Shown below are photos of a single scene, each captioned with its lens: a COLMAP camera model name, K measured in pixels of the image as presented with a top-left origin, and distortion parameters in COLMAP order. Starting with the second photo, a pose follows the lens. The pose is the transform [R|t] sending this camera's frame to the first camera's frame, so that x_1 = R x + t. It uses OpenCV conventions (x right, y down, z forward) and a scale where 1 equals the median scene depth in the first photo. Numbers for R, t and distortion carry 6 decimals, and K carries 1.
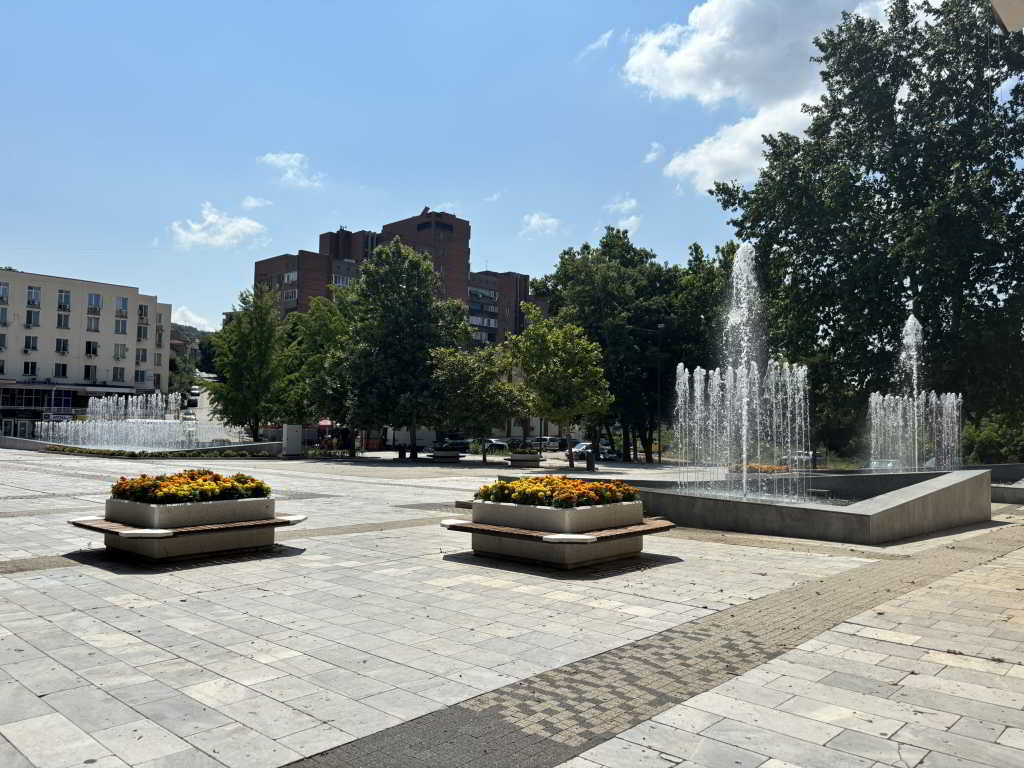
lens RADIAL K [[771.4, 0, 511.6], [0, 771.4, 386.6], [0, 0, 1]] dist [0.043310, -0.035167]
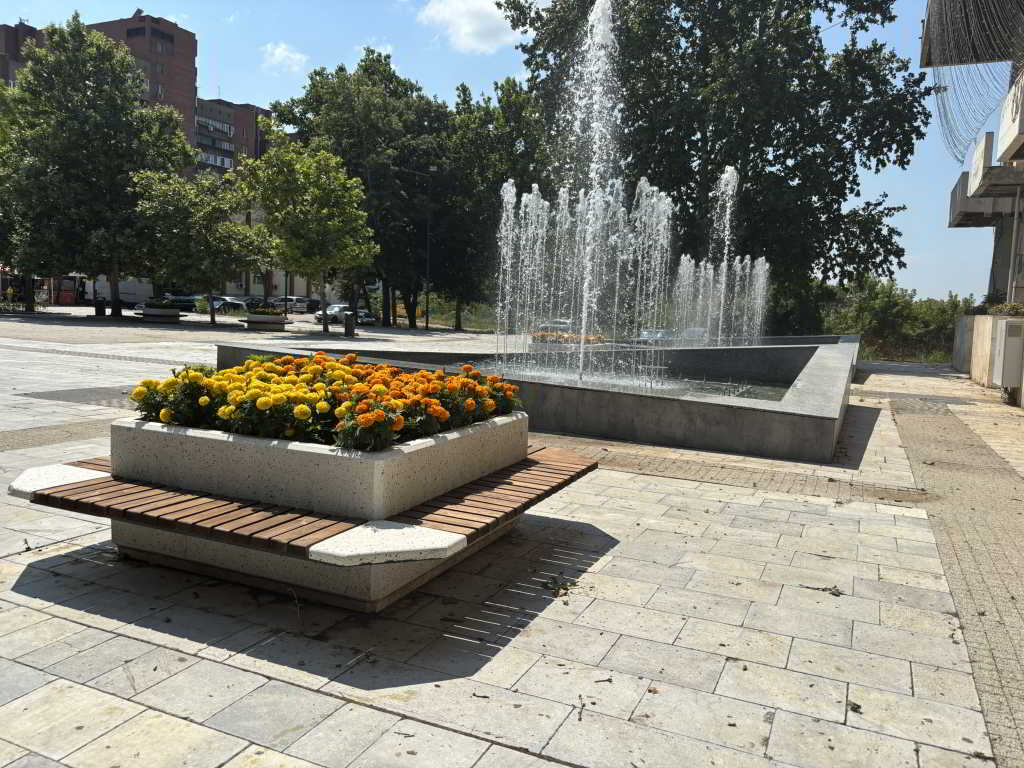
lens RADIAL K [[771.4, 0, 507.3], [0, 771.4, 389.3], [0, 0, 1]] dist [0.043310, -0.035167]
pose [[0.950038, -0.003891, 0.312111, 0.003732], [-0.051125, 0.984478, 0.167895, 0.014427], [-0.307919, -0.175463, 0.935093, 0.143340]]
